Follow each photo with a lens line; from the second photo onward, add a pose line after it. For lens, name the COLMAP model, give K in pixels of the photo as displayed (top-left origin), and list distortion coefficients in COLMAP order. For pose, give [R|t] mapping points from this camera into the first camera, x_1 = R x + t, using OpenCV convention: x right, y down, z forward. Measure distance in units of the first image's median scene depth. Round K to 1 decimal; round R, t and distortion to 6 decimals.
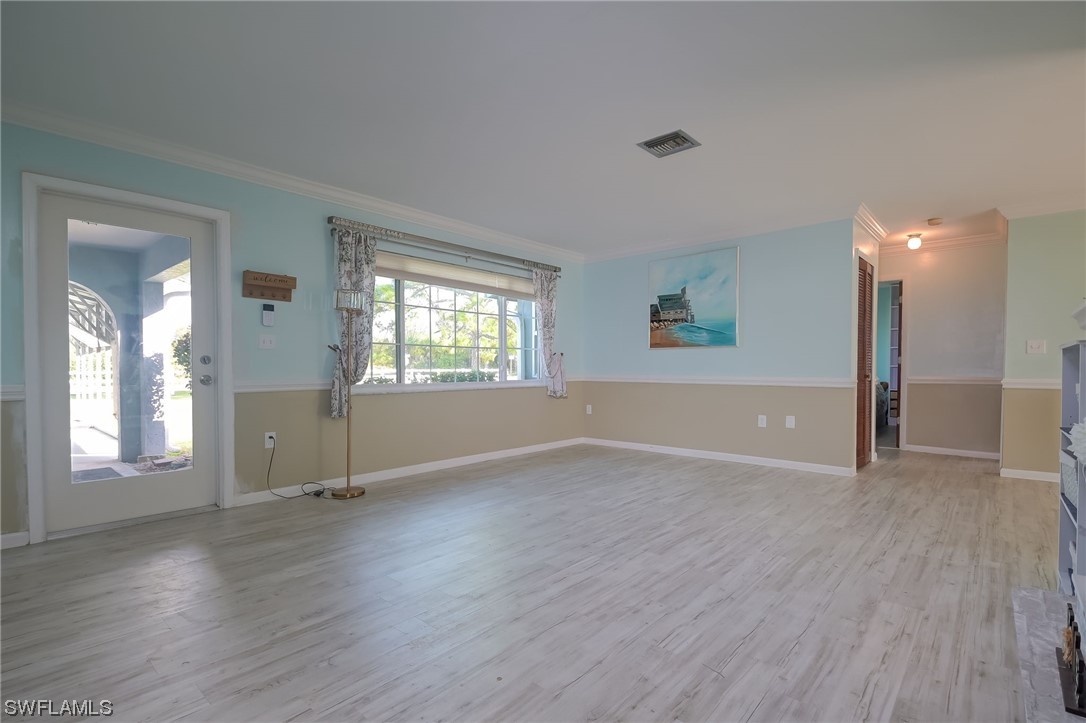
lens RADIAL K [[519.2, 0, 541.0], [0, 519.2, 369.1], [0, 0, 1]] dist [0.016720, -0.000547]
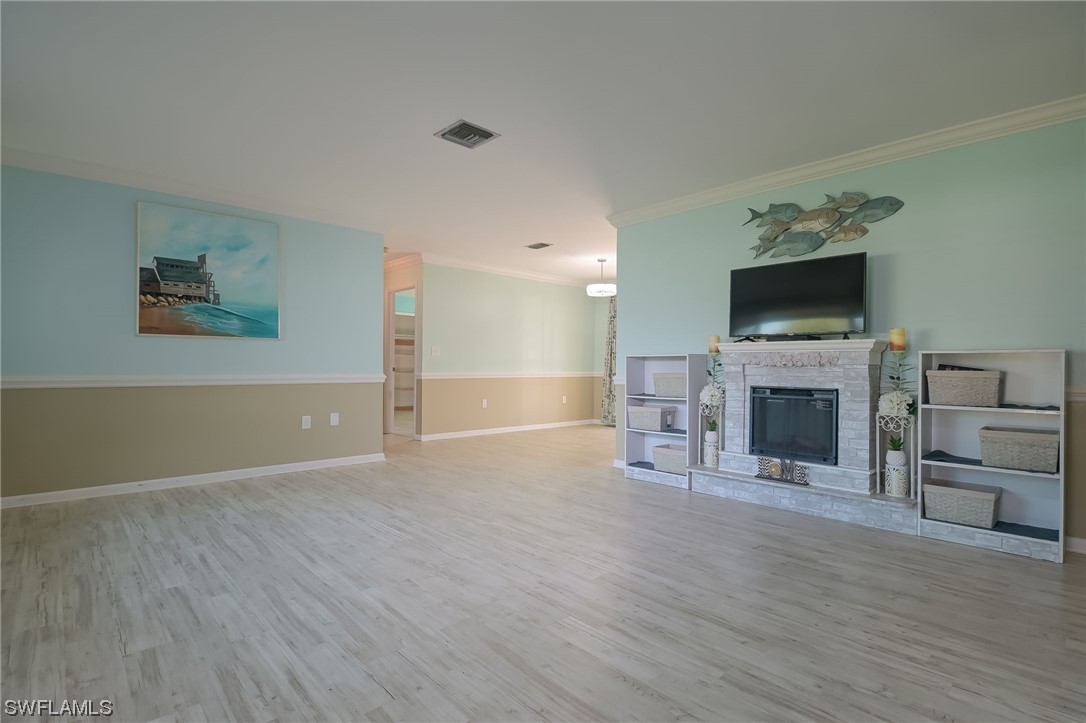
lens RADIAL K [[519.2, 0, 541.1], [0, 519.2, 360.3], [0, 0, 1]] dist [0.016720, -0.000547]
pose [[0.086256, 0.004574, 0.996262, -0.428487], [-0.004631, 0.999980, -0.004190, -0.006760], [-0.996262, -0.004252, 0.086276, 0.467930]]
